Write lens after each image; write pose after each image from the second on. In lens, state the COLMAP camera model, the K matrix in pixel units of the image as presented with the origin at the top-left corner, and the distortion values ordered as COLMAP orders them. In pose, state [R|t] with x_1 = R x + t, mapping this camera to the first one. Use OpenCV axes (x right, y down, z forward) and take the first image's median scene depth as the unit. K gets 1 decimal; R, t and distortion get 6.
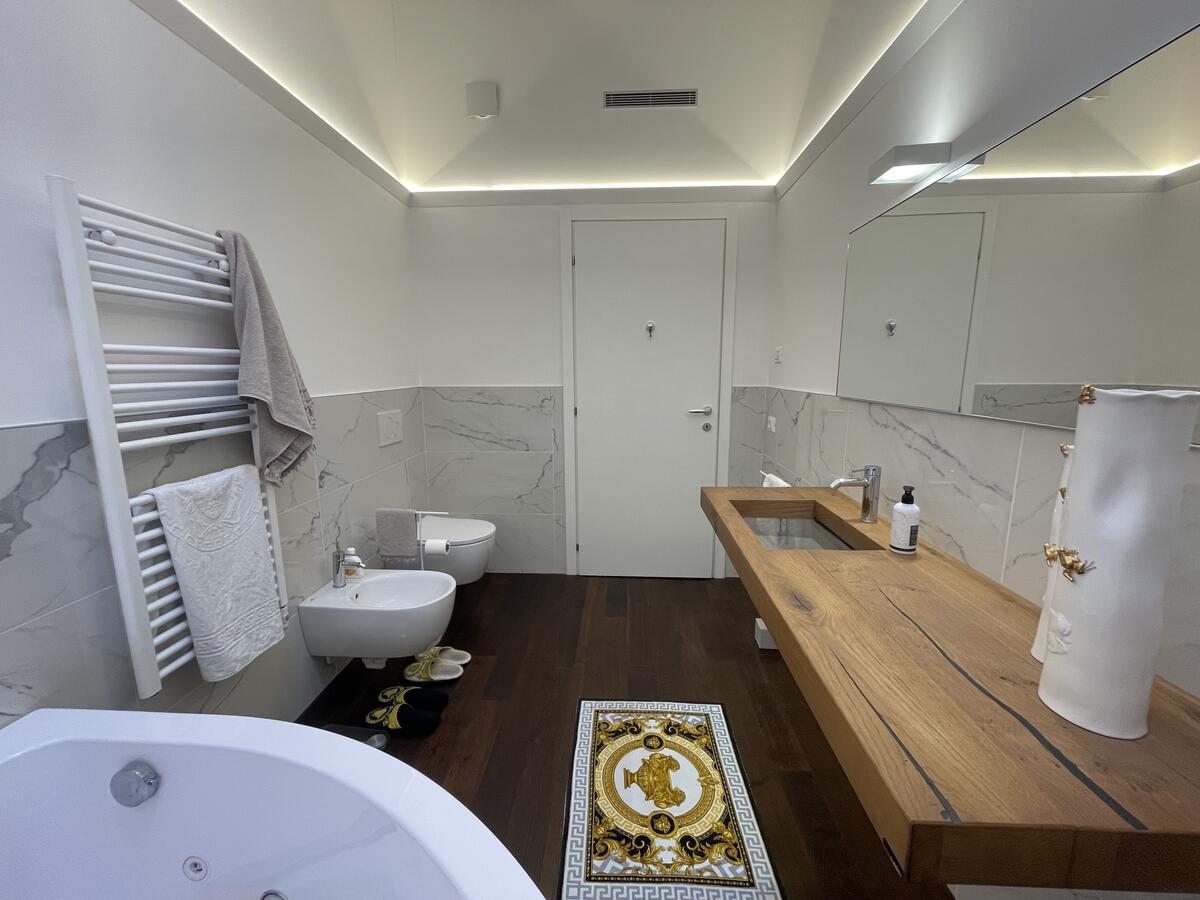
lens RADIAL K [[480.7, 0, 599.9], [0, 480.7, 450.0], [0, 0, 1]] dist [0.002595, -0.002004]
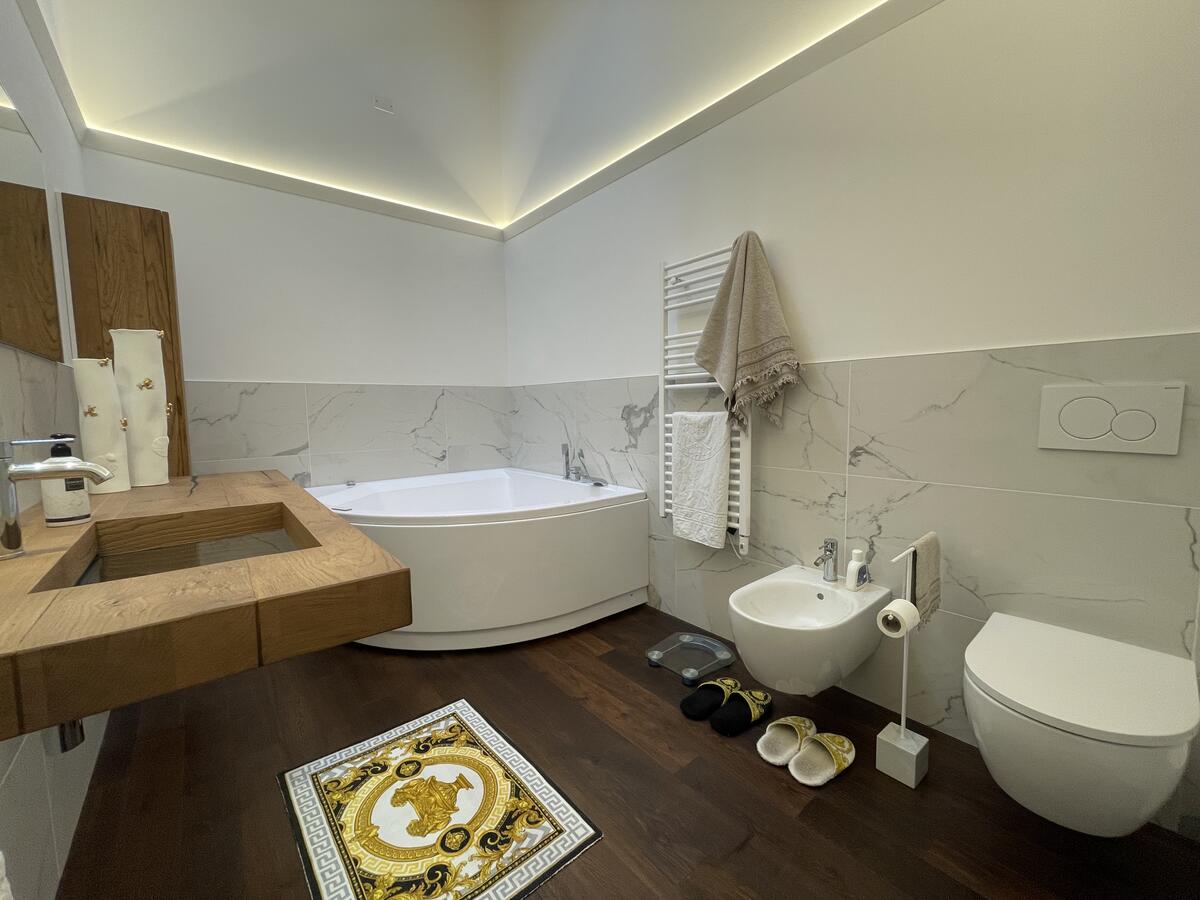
lens RADIAL K [[480.7, 0, 600.7], [0, 480.7, 448.8], [0, 0, 1]] dist [0.002595, -0.002004]
pose [[-0.733028, 0.074114, -0.676148, 0.412367], [-0.099346, 0.971721, 0.214215, -0.112075], [0.672904, 0.224198, -0.704936, 1.617748]]
